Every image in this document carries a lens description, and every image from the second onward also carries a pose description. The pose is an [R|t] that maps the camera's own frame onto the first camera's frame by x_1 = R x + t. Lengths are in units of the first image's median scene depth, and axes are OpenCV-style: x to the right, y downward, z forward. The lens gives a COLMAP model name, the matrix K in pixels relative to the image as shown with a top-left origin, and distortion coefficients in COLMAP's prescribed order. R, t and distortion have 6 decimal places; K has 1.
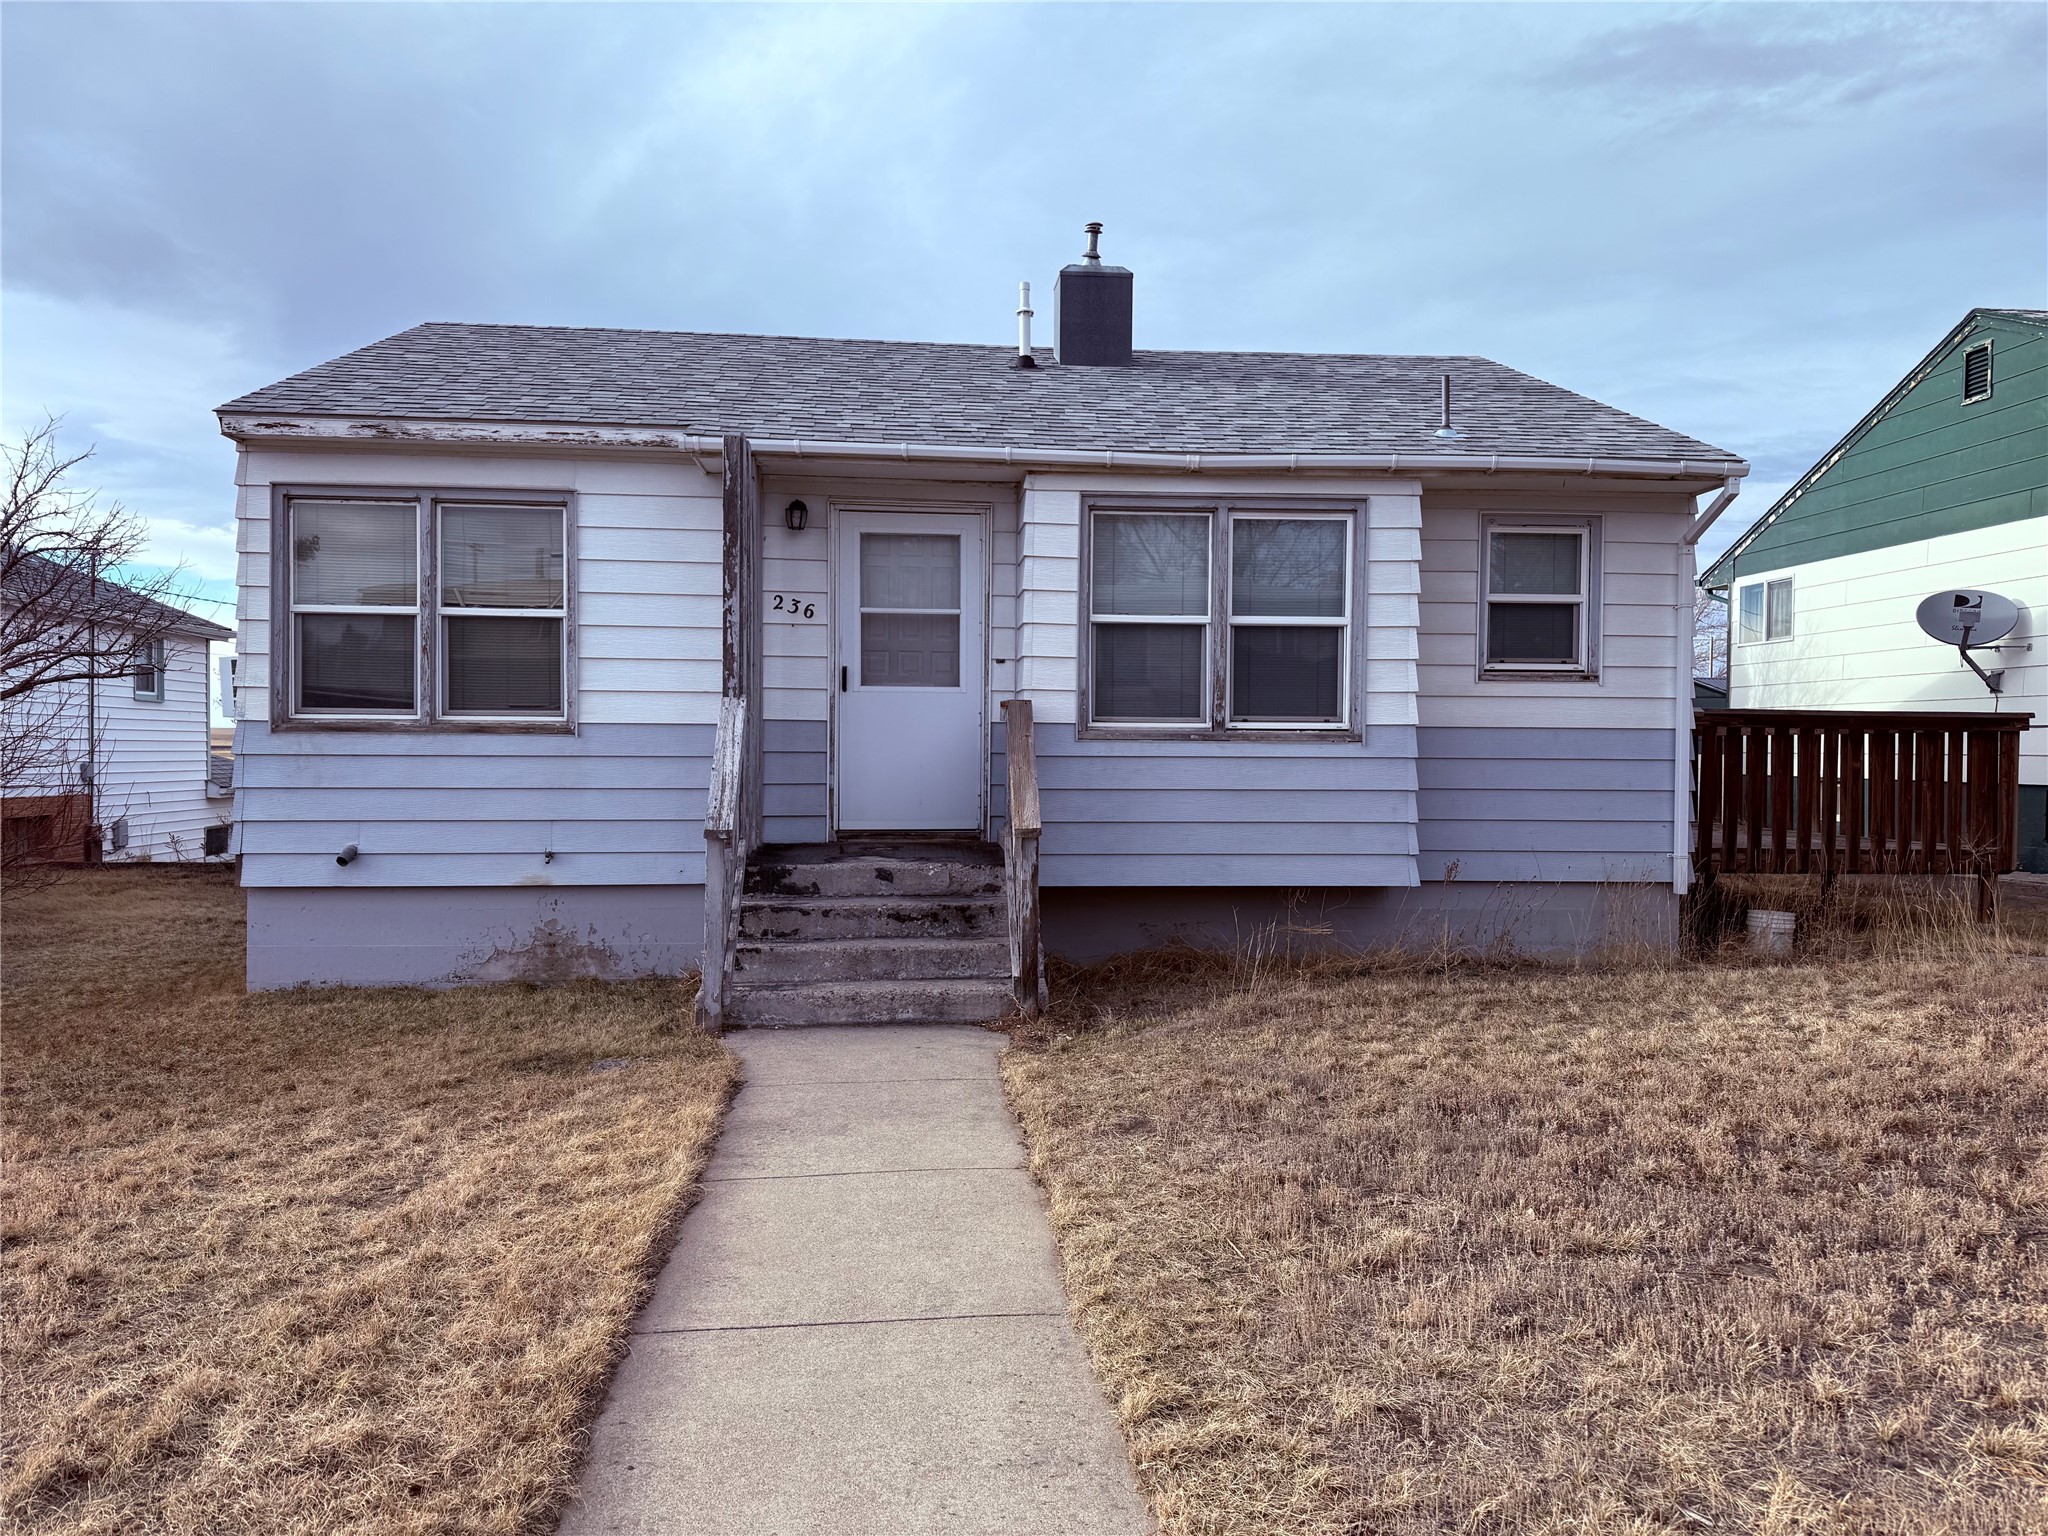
lens RADIAL K [[1409.5, 0, 1025.8], [0, 1409.5, 772.3], [0, 0, 1]] dist [-0.012613, -0.005314]
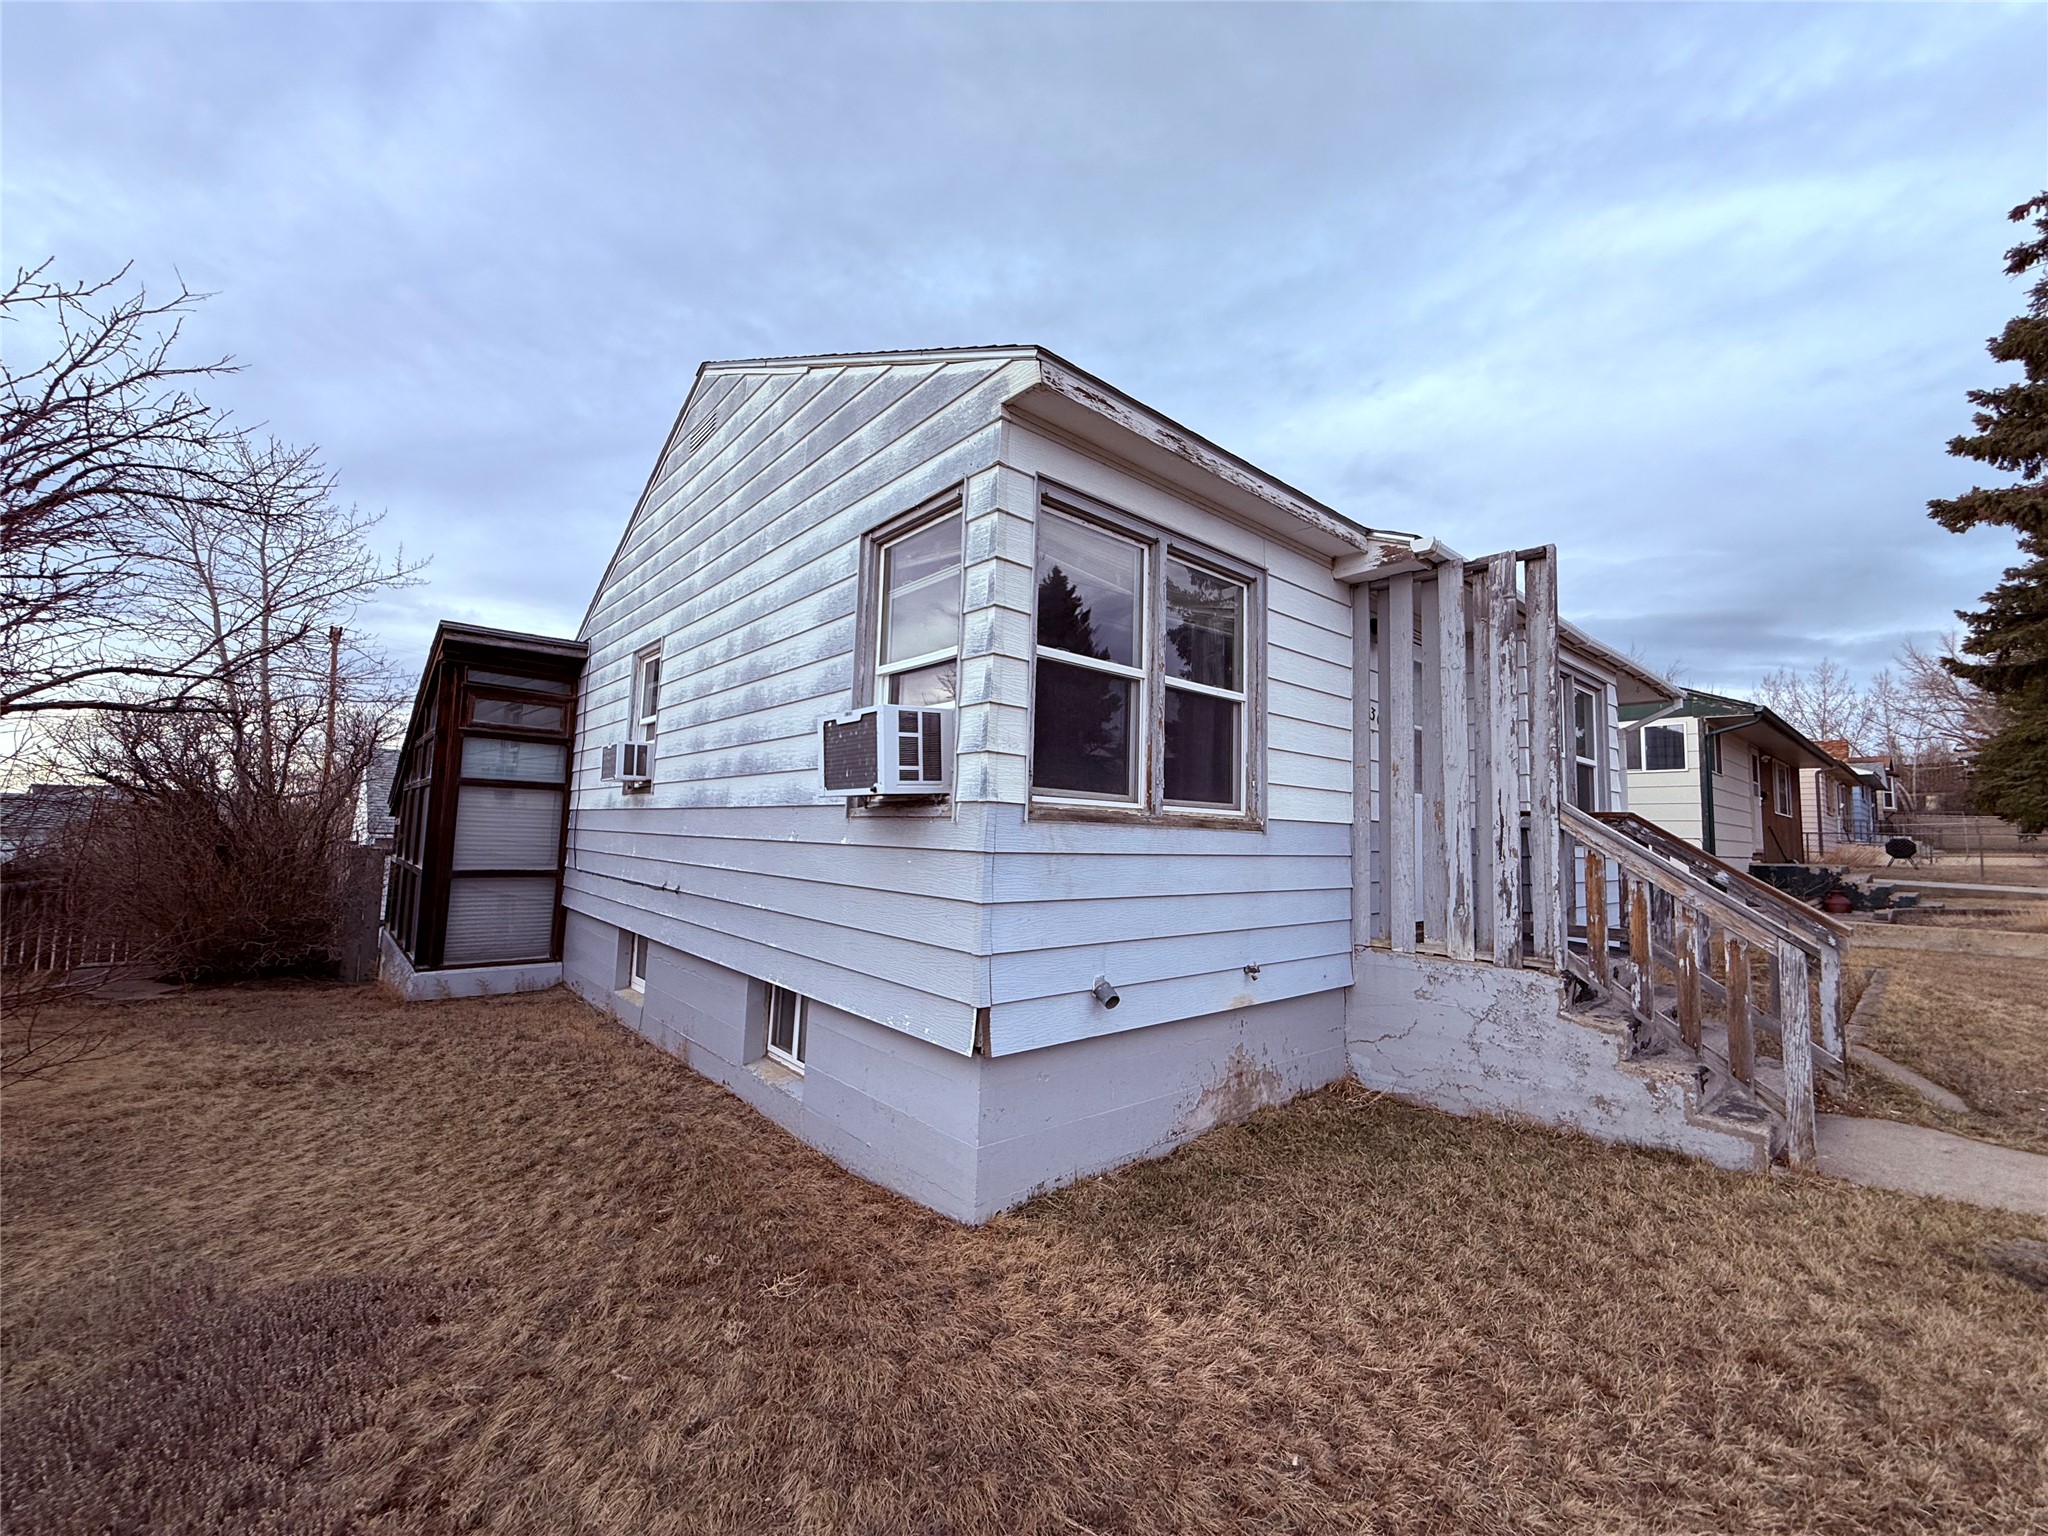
lens RADIAL K [[820.3, 0, 1026.0], [0, 820.3, 756.0], [0, 0, 1]] dist [-0.000410, -0.000302]
pose [[0.825402, 0.073246, 0.559774, -0.748378], [-0.021230, 0.994874, -0.098873, -0.019753], [-0.564146, 0.069726, 0.822725, 0.650326]]
